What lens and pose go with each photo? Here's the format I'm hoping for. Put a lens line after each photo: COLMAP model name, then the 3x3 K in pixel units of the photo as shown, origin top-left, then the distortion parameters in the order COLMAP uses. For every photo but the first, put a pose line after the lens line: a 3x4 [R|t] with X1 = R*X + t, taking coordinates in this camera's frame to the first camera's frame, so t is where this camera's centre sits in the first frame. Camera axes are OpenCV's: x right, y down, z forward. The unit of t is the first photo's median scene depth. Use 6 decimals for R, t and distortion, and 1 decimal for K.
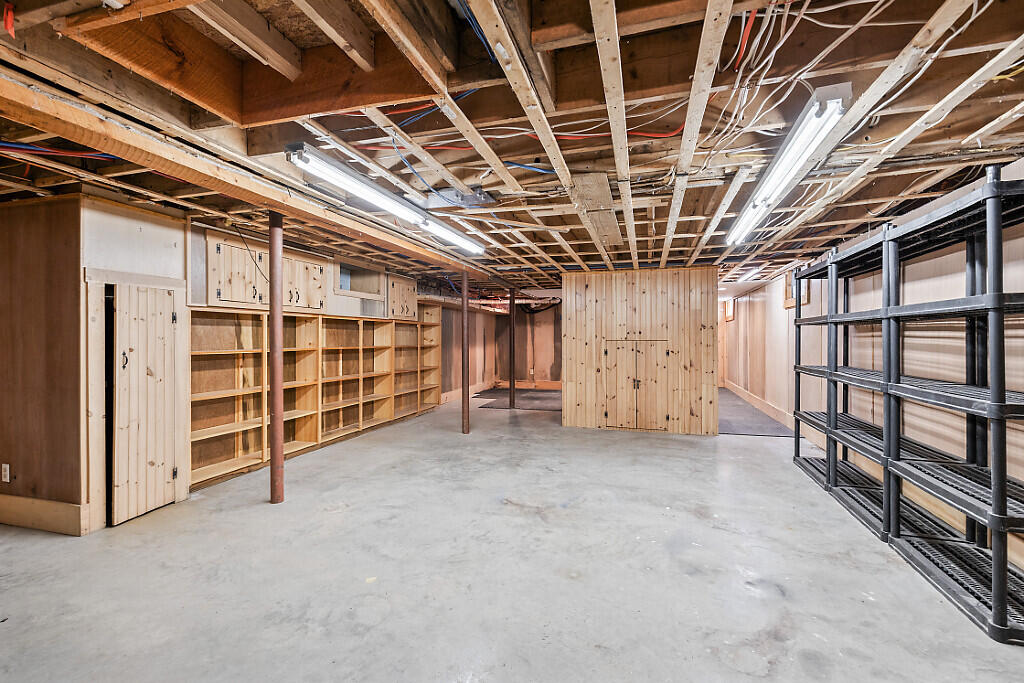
lens RADIAL K [[459.3, 0, 512.1], [0, 459.3, 338.7], [0, 0, 1]] dist [0.001922, -0.001007]
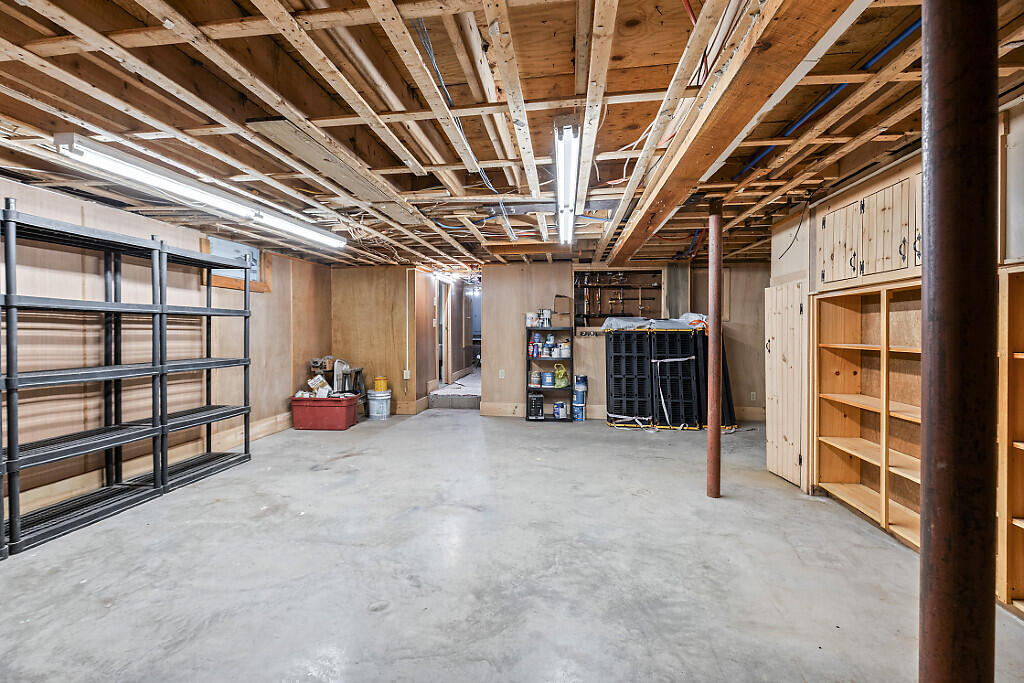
lens RADIAL K [[459.3, 0, 509.2], [0, 459.3, 335.0], [0, 0, 1]] dist [0.001922, -0.001007]
pose [[-0.986784, 0.003643, -0.162000, 0.073442], [0.001651, 0.999921, 0.012432, -0.000467], [0.162033, 0.012001, -0.986712, 1.879606]]
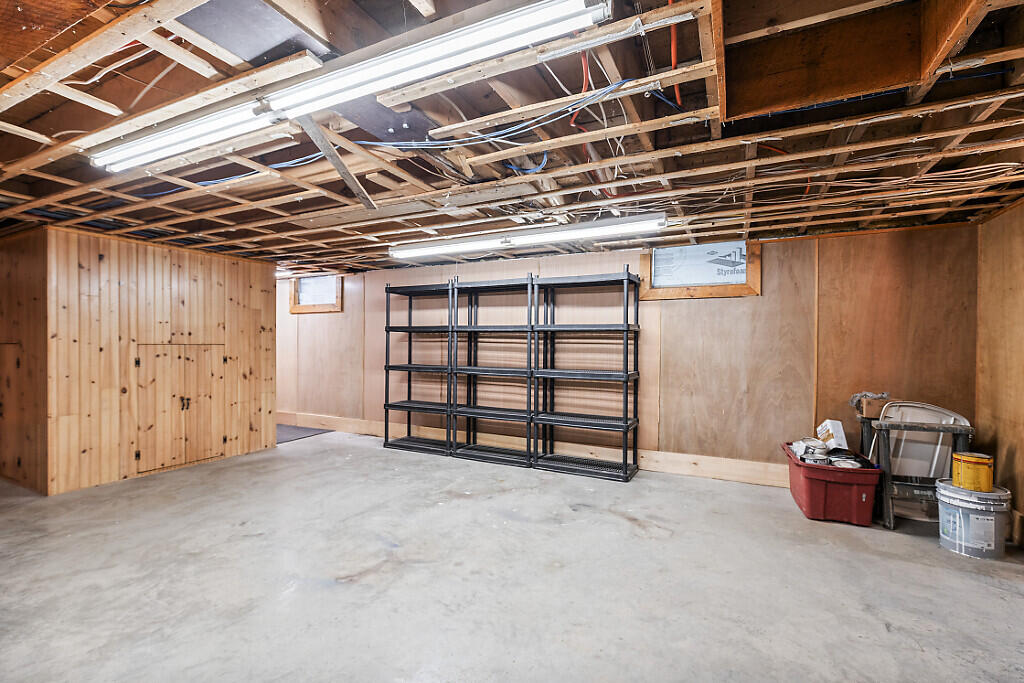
lens RADIAL K [[459.3, 0, 506.6], [0, 459.3, 345.9], [0, 0, 1]] dist [0.001922, -0.001007]
pose [[0.174101, -0.004677, 0.984717, -0.639741], [-0.005126, 0.999971, 0.005656, -0.000365], [-0.984714, -0.006032, 0.174072, 0.636423]]
